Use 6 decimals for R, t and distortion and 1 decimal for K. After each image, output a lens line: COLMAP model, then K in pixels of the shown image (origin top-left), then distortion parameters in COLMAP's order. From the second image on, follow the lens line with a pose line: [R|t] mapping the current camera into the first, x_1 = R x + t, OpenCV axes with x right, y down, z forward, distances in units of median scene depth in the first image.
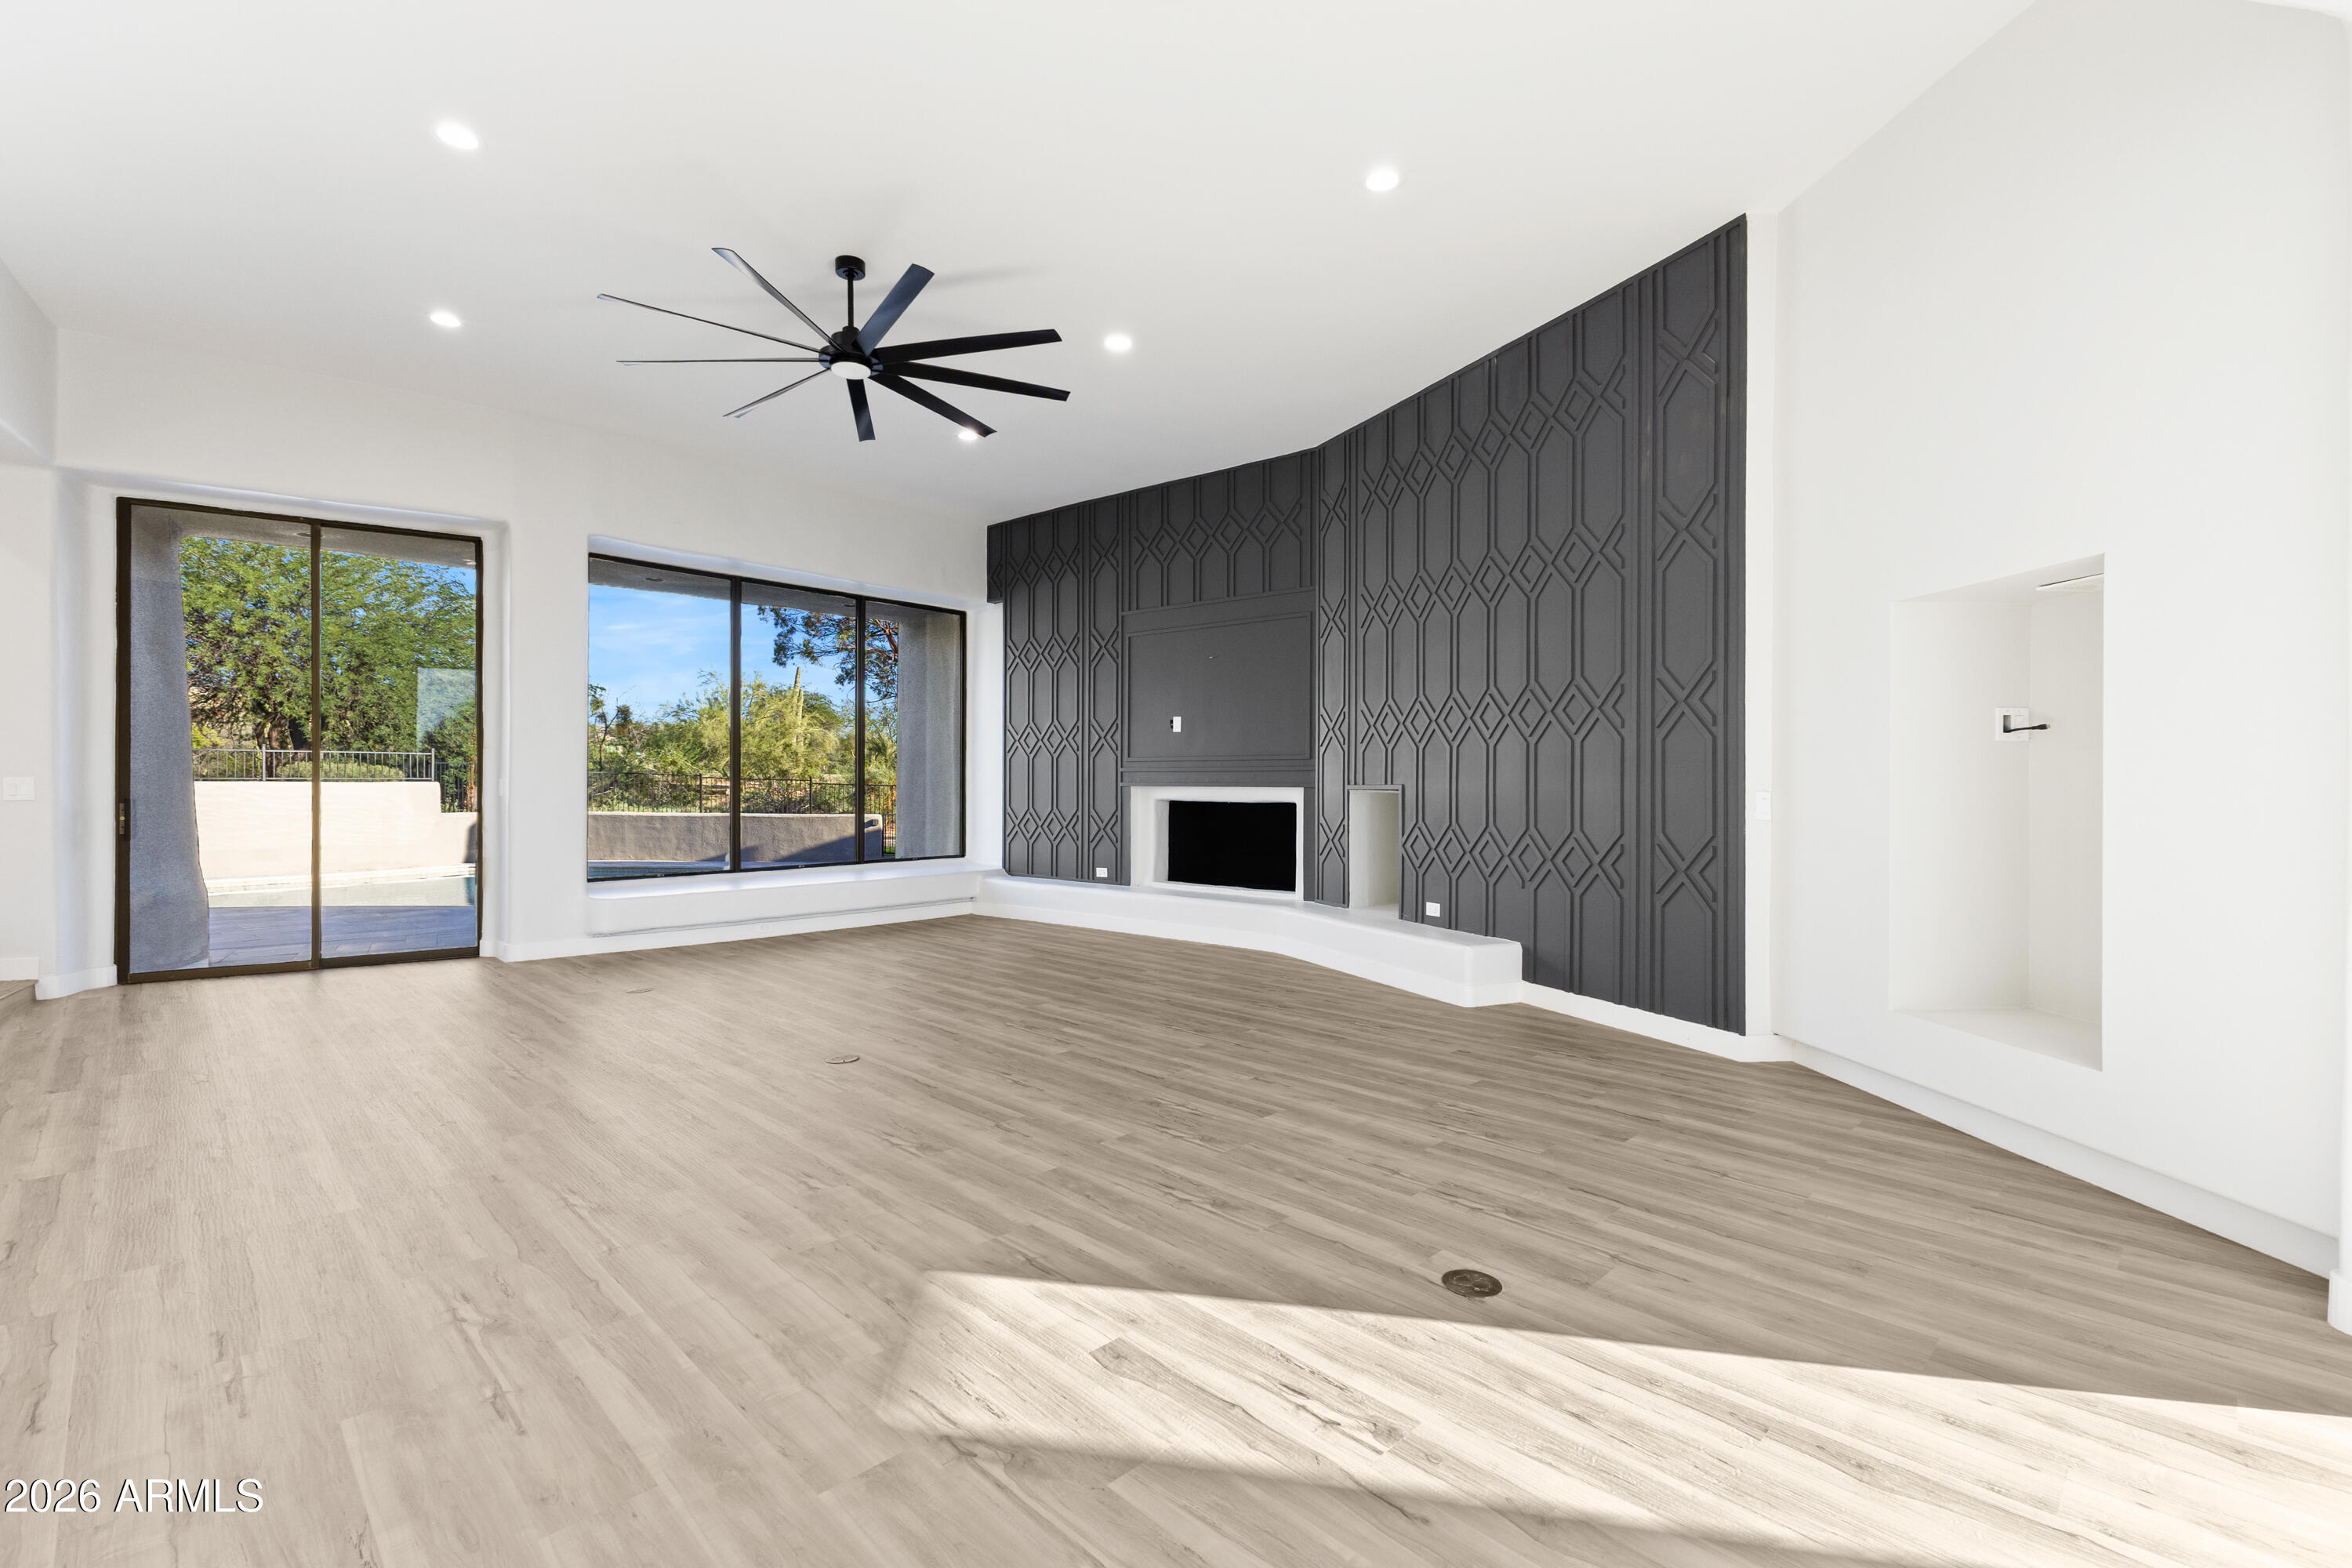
lens RADIAL K [[1052.1, 0, 1155.6], [0, 1052.1, 758.8], [0, 0, 1]] dist [0.012333, -0.000453]
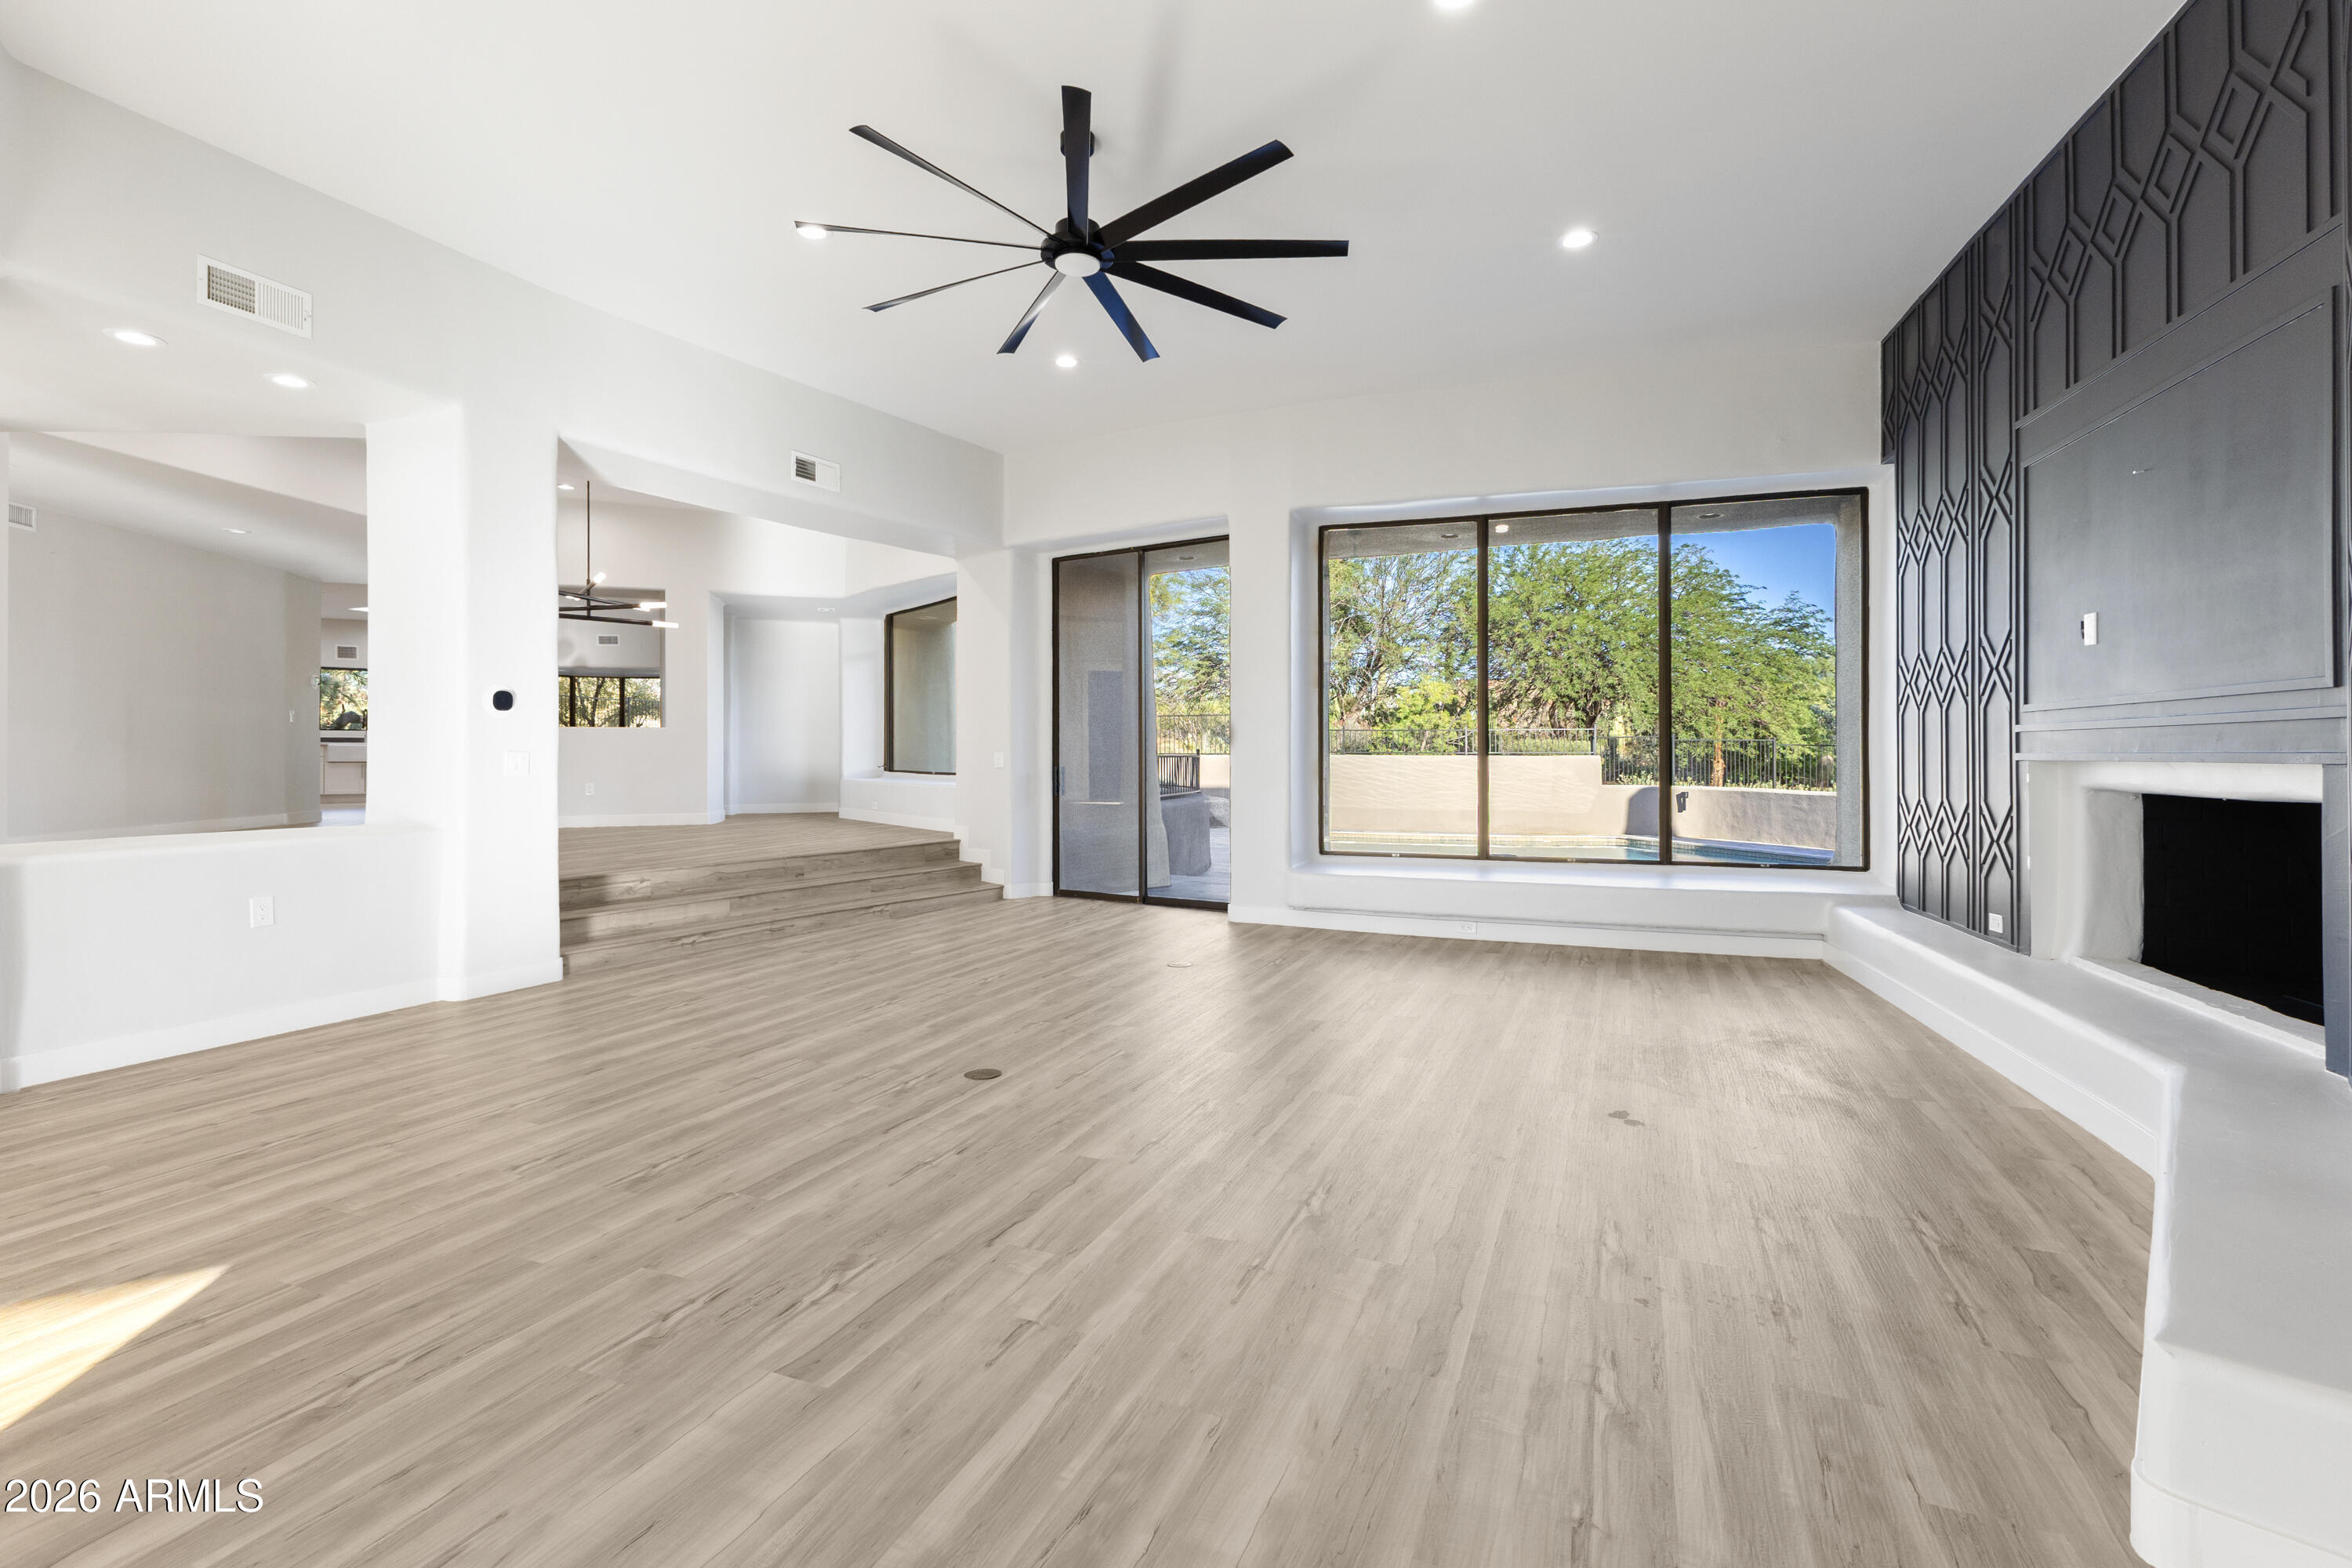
lens RADIAL K [[1052.1, 0, 1155.6], [0, 1052.1, 758.8], [0, 0, 1]] dist [0.012333, -0.000453]
pose [[0.387878, 0.000211, -0.921711, 0.606326], [0.022071, 0.999711, 0.009517, 0.023011], [0.921447, -0.024035, 0.387761, 0.876243]]
